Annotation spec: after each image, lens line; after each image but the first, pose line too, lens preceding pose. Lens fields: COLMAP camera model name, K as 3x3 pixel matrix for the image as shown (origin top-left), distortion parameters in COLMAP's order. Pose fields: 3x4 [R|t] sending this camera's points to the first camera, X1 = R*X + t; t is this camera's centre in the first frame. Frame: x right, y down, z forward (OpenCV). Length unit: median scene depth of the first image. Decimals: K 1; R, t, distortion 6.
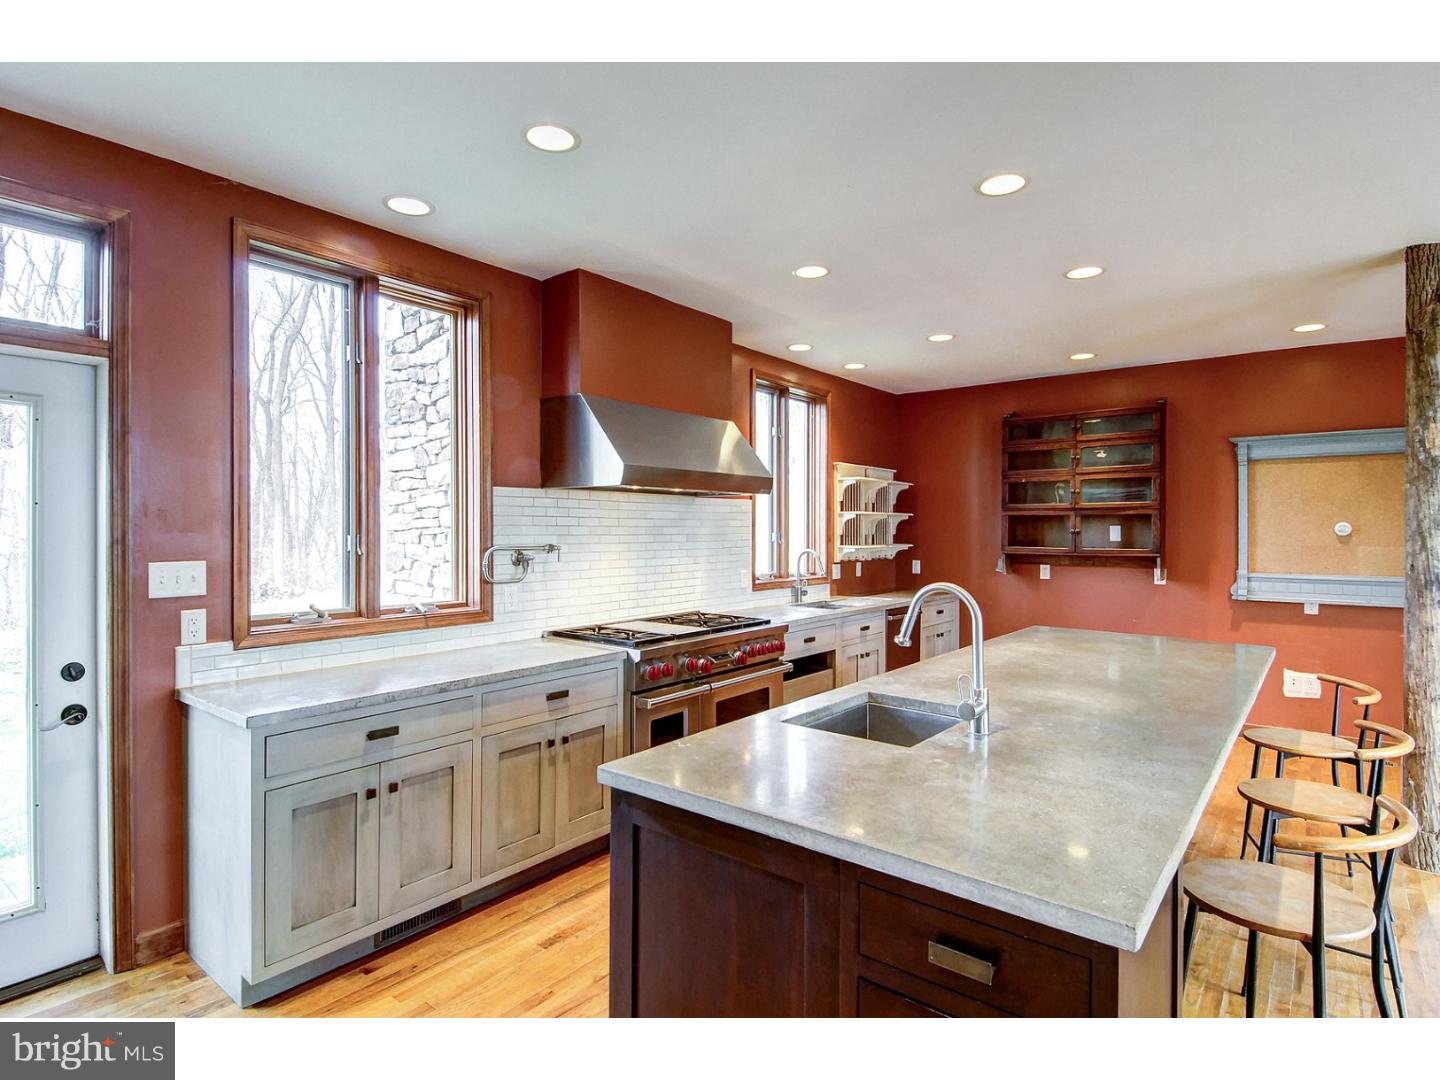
lens RADIAL K [[773.2, 0, 713.5], [0, 773.2, 537.5], [0, 0, 1]] dist [0.022119, -0.006631]
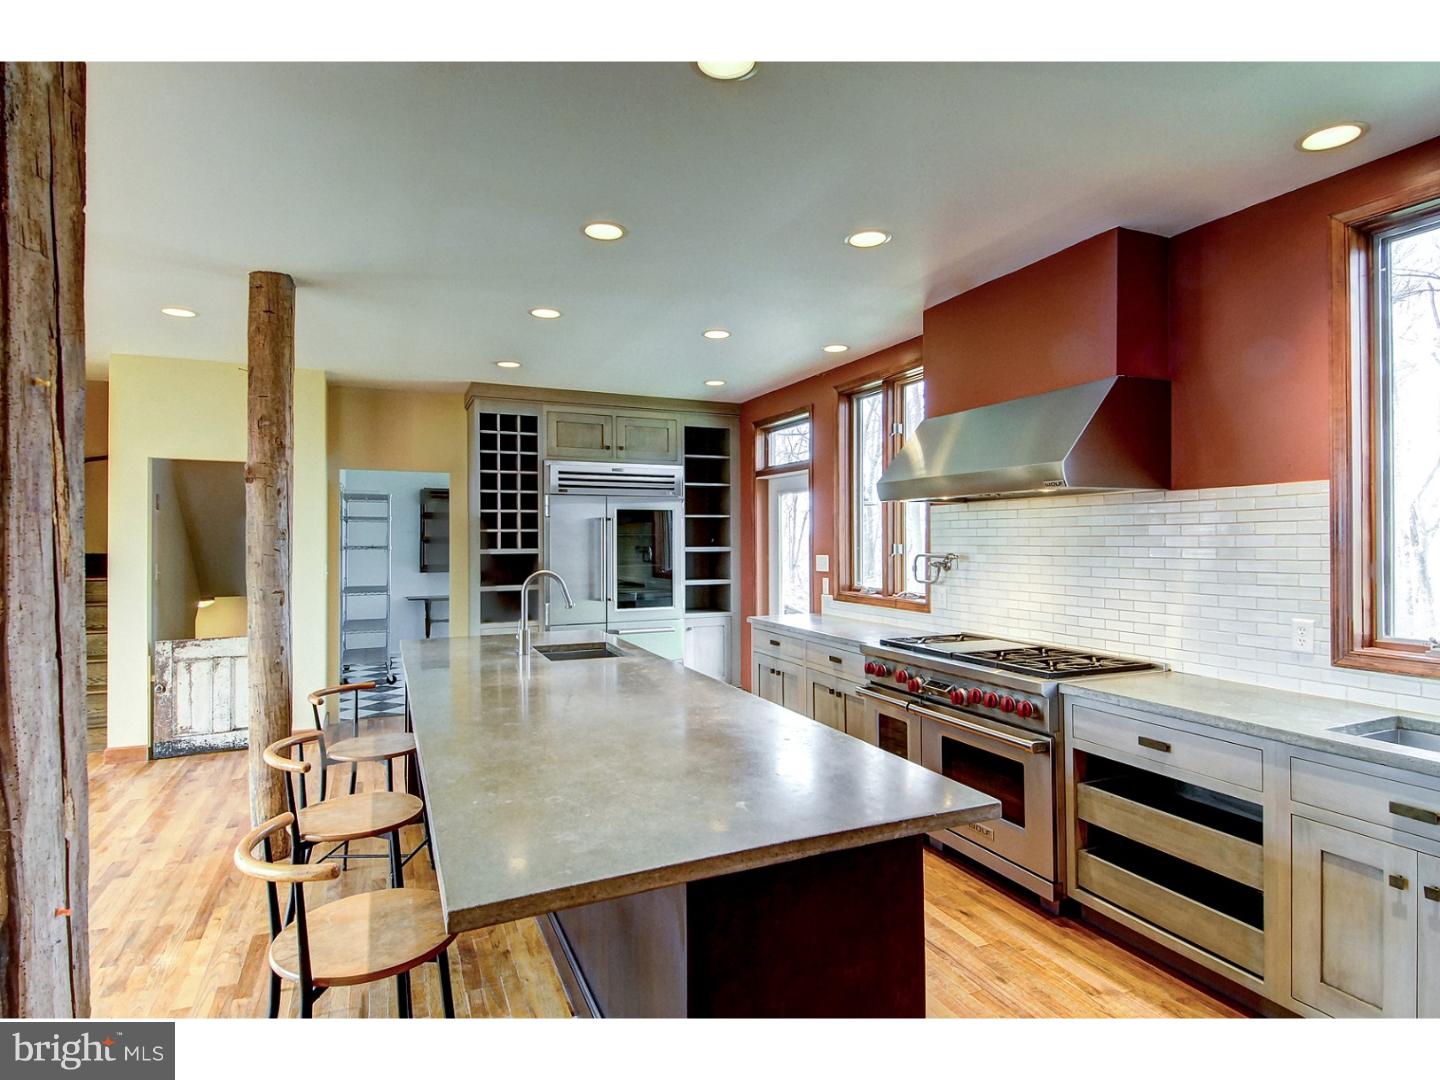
lens RADIAL K [[773.2, 0, 721.1], [0, 773.2, 539.7], [0, 0, 1]] dist [0.022119, -0.006631]
pose [[-0.483773, -0.003091, -0.875188, 0.801304], [-0.010379, 0.999944, 0.002205, -0.008649], [0.875132, 0.010150, -0.483778, 1.072179]]
